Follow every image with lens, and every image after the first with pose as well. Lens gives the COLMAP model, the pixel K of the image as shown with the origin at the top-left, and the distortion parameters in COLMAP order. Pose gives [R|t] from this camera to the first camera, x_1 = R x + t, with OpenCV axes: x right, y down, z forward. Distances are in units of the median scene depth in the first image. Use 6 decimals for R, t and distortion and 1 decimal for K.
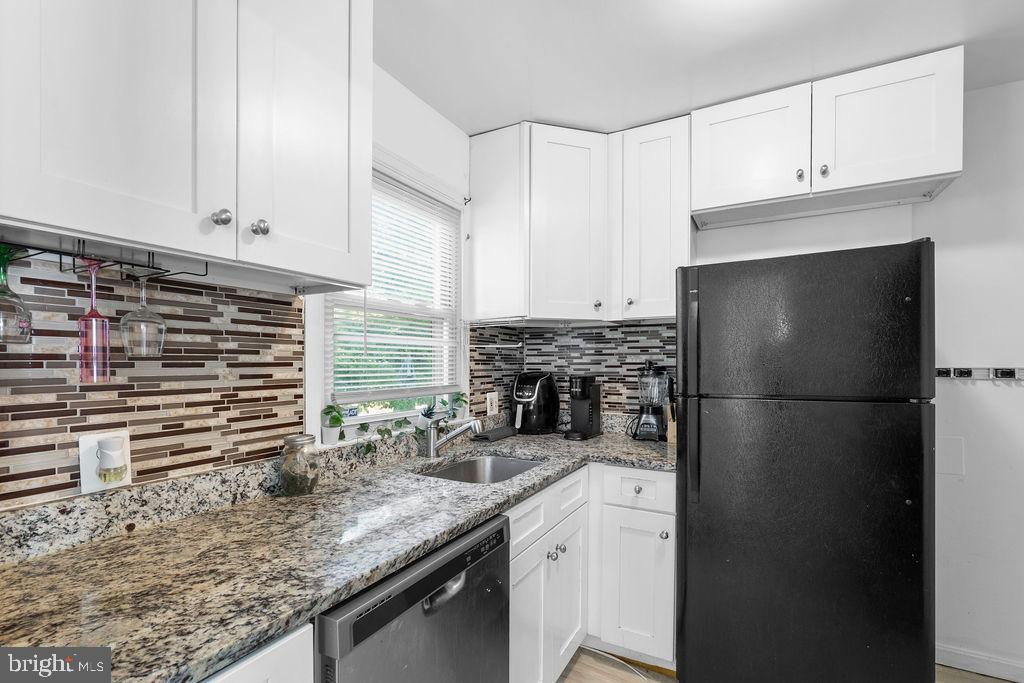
lens RADIAL K [[457.1, 0, 505.6], [0, 457.1, 362.1], [0, 0, 1]] dist [-0.007509, -0.000593]
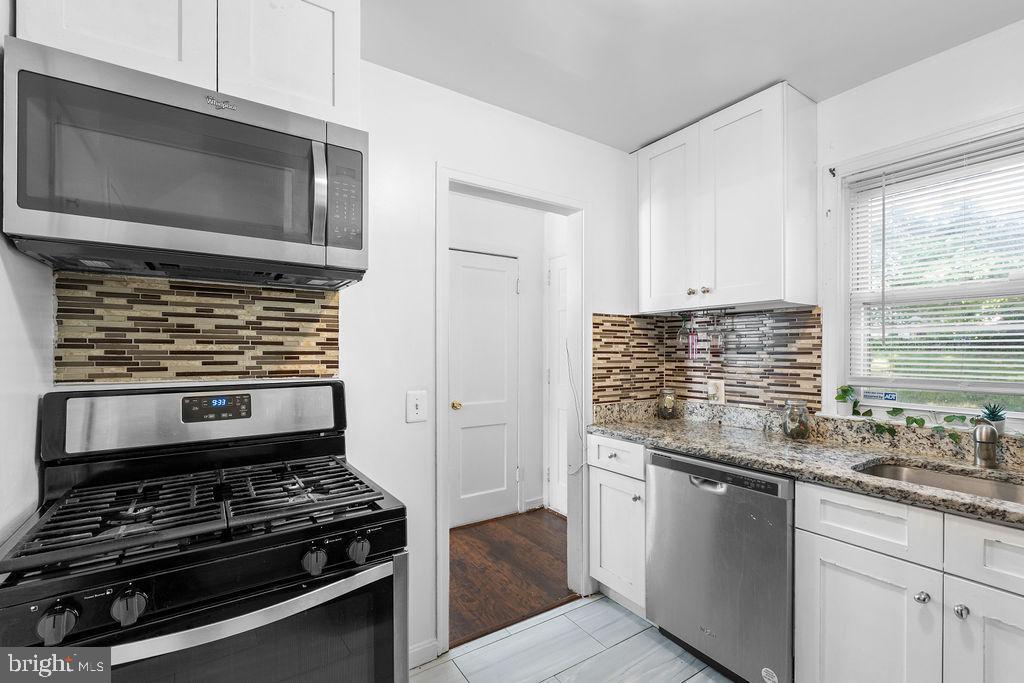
lens RADIAL K [[457.1, 0, 514.0], [0, 457.1, 347.9], [0, 0, 1]] dist [-0.007509, -0.000593]
pose [[-0.459773, -0.005987, -0.888017, 1.398917], [0.001046, 0.999973, -0.007283, -0.002244], [0.888036, -0.004278, -0.459754, 0.912164]]
